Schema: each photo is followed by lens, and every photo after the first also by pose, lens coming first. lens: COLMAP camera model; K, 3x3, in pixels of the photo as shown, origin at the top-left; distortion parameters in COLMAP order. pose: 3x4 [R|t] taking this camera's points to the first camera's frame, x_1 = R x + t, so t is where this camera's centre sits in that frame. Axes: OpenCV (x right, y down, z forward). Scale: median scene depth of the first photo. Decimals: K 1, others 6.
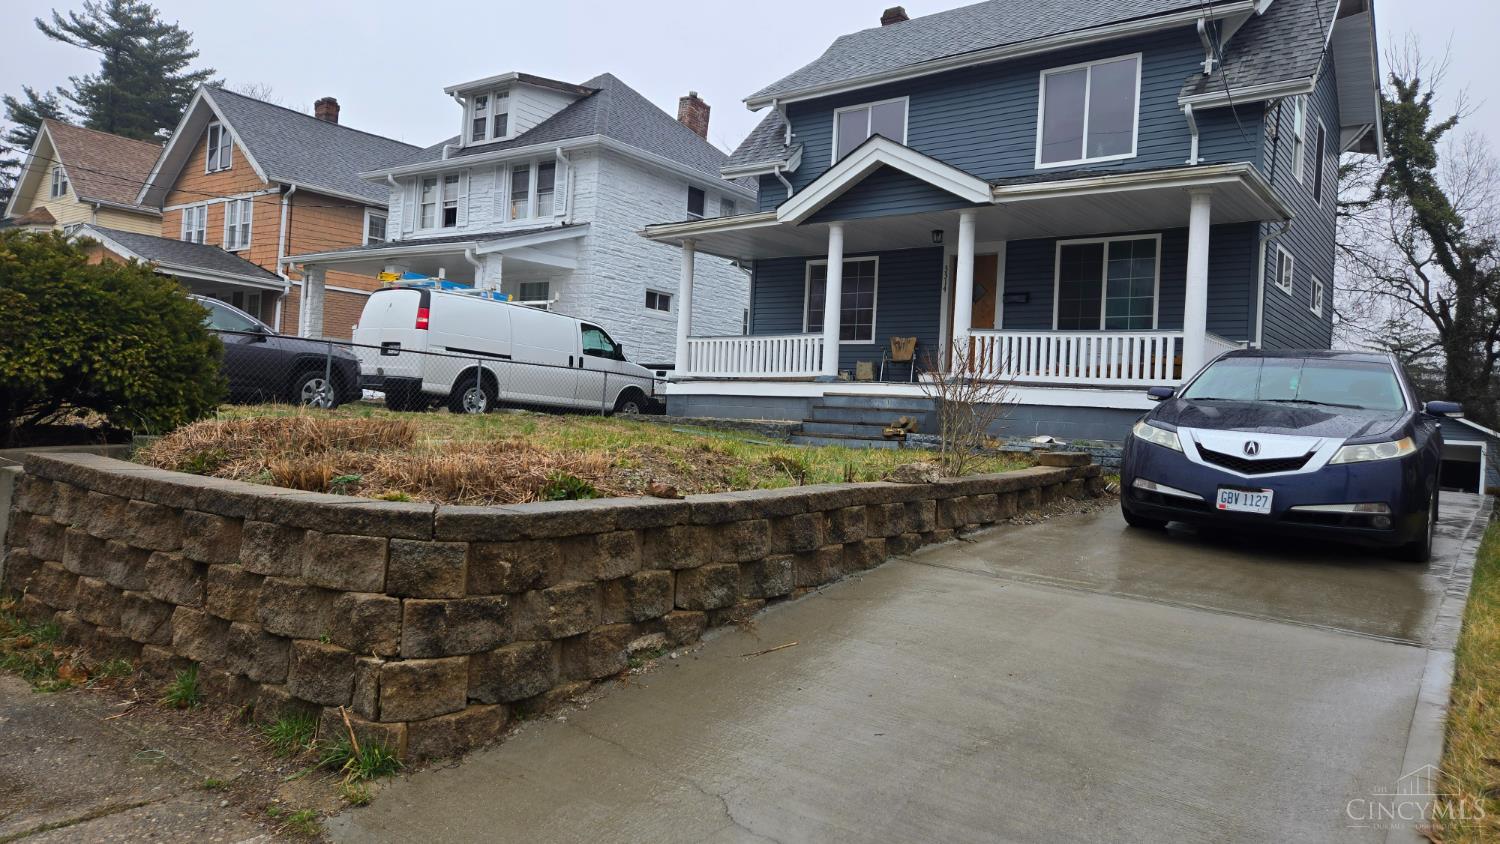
lens RADIAL K [[1025.9, 0, 757.8], [0, 1025.9, 414.9], [0, 0, 1]] dist [0.033708, -0.014759]
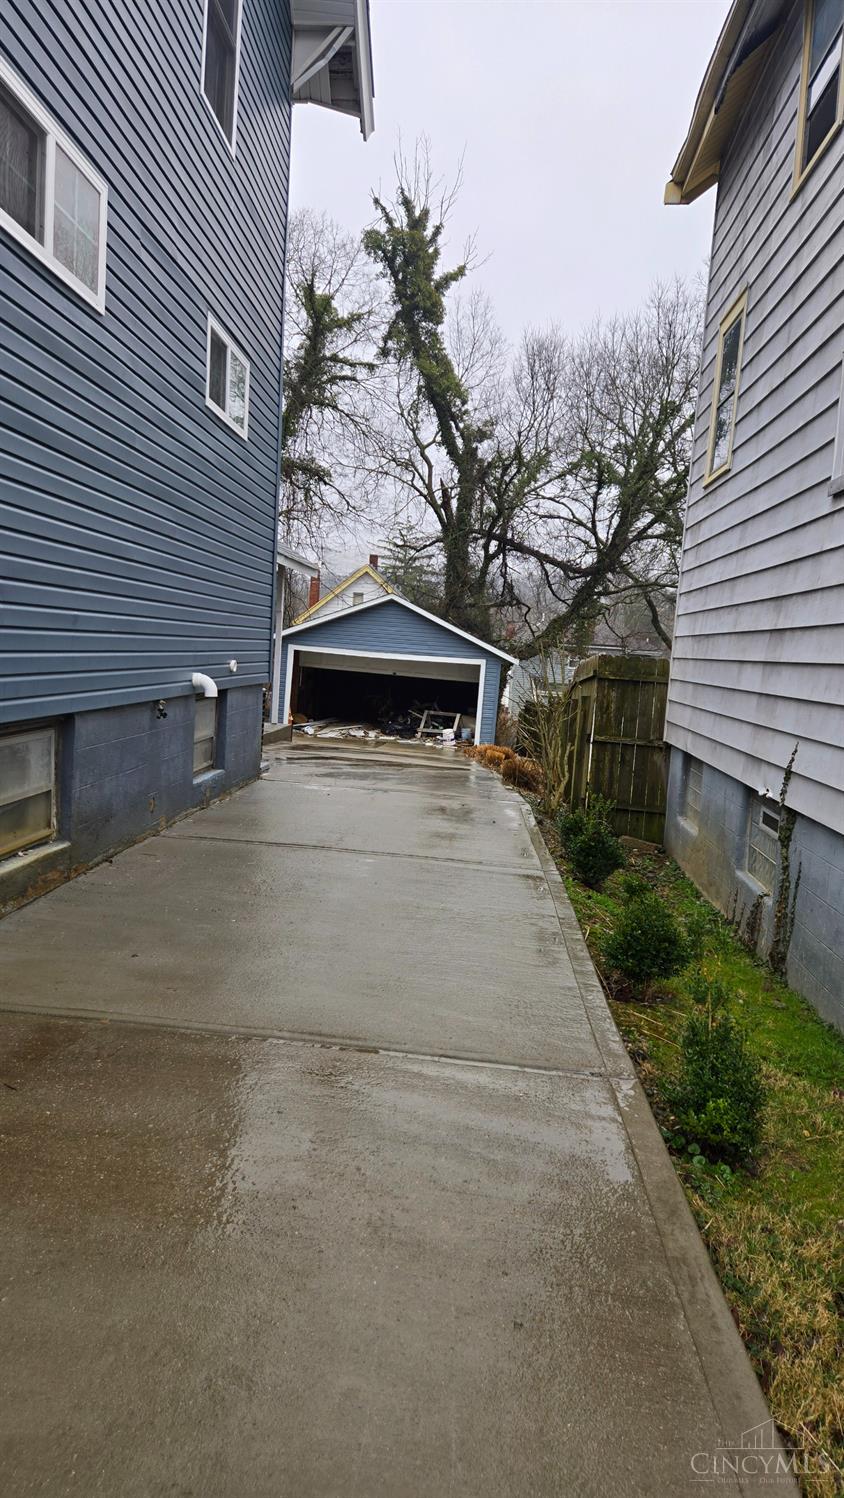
lens RADIAL K [[993.6, 0, 416.1], [0, 993.6, 751.1], [0, 0, 1]] dist [0.009038, 0.002787]
pose [[0.844944, -0.054060, 0.532116, 0.384709], [-0.025887, 0.989579, 0.141642, -0.021958], [-0.534228, -0.133455, 0.834740, 0.603047]]
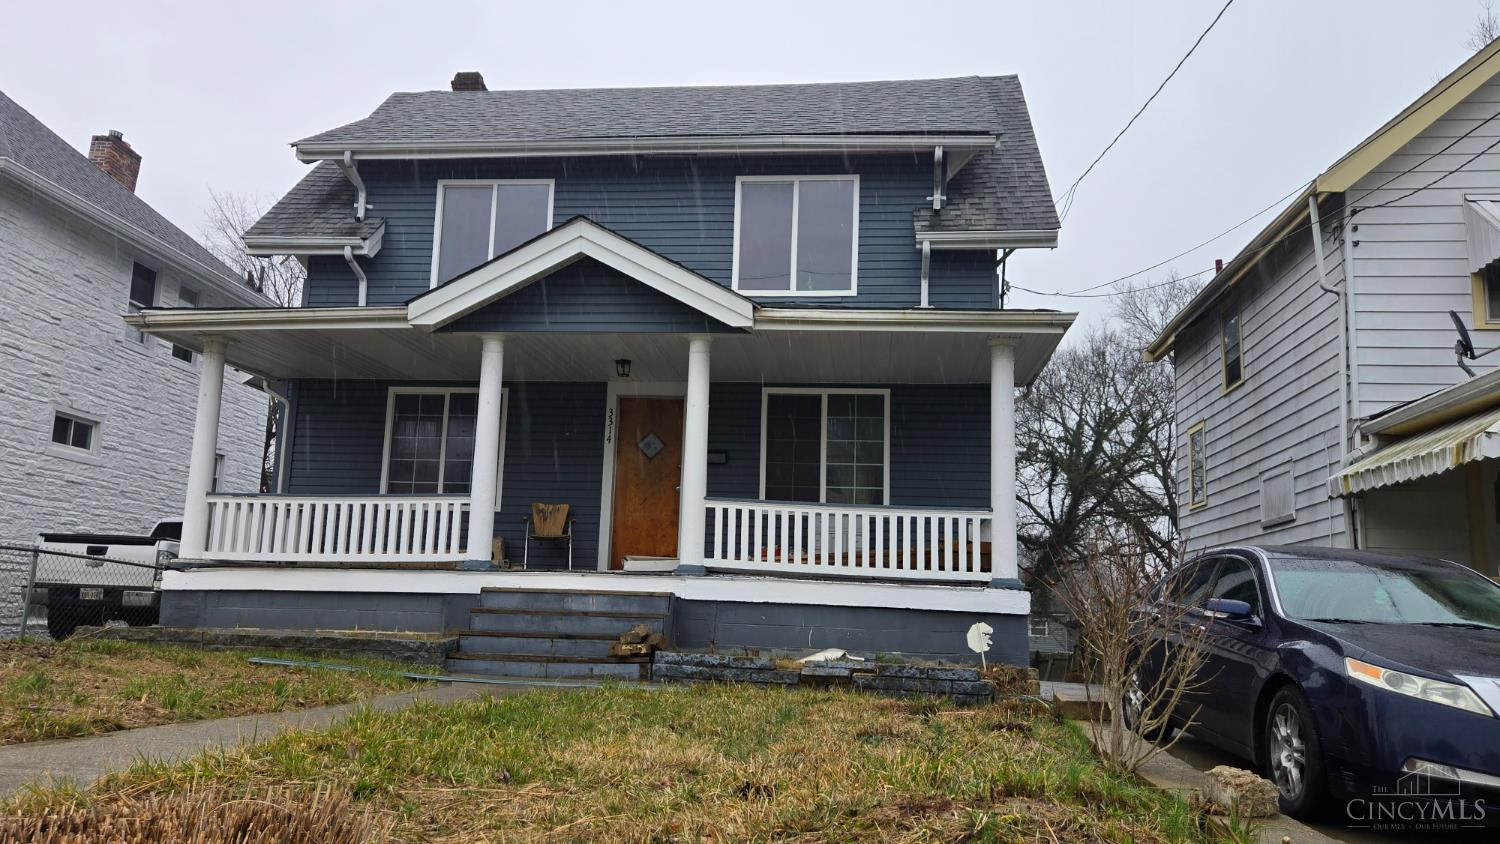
lens RADIAL K [[1163.3, 0, 755.9], [0, 1163.3, 421.9], [0, 0, 1]] dist [0.048140, -0.036987]
pose [[0.850988, 0.064525, 0.521206, -0.153685], [0.009083, 0.990467, -0.137449, -0.019012], [-0.525106, 0.121702, 0.842290, 0.230735]]
